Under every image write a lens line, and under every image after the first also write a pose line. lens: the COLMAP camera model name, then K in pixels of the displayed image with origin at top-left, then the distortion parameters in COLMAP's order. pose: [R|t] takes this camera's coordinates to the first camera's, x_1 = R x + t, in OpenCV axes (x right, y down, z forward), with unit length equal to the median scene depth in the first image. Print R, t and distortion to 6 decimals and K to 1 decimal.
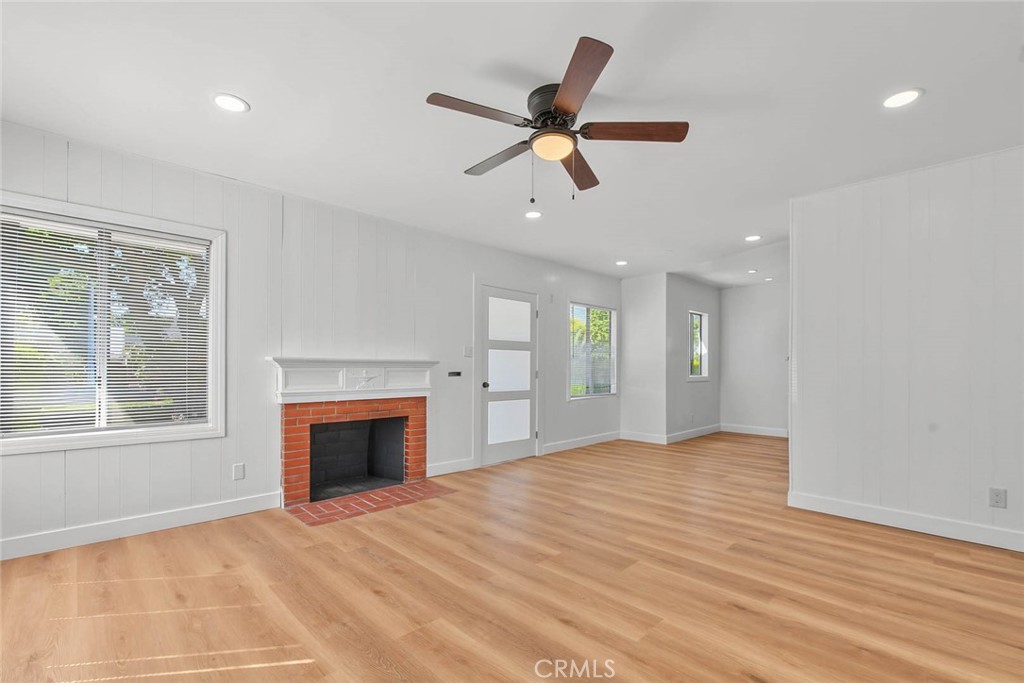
lens RADIAL K [[438.9, 0, 515.0], [0, 438.9, 366.7], [0, 0, 1]] dist [-0.000443, 0.000056]
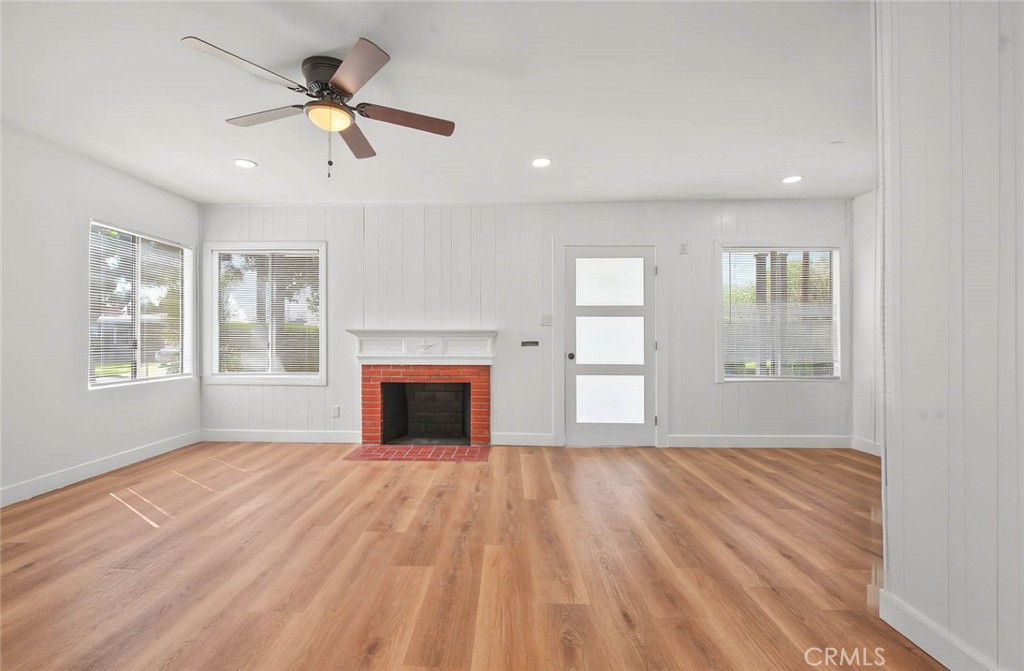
lens RADIAL K [[448.0, 0, 490.9], [0, 448.0, 334.7], [0, 0, 1]] dist [-0.000857, -0.000039]
pose [[0.699227, -0.006081, -0.714873, 0.552471], [0.001097, 0.999972, -0.007433, 0.004367], [0.714898, 0.004413, 0.699214, 0.273056]]
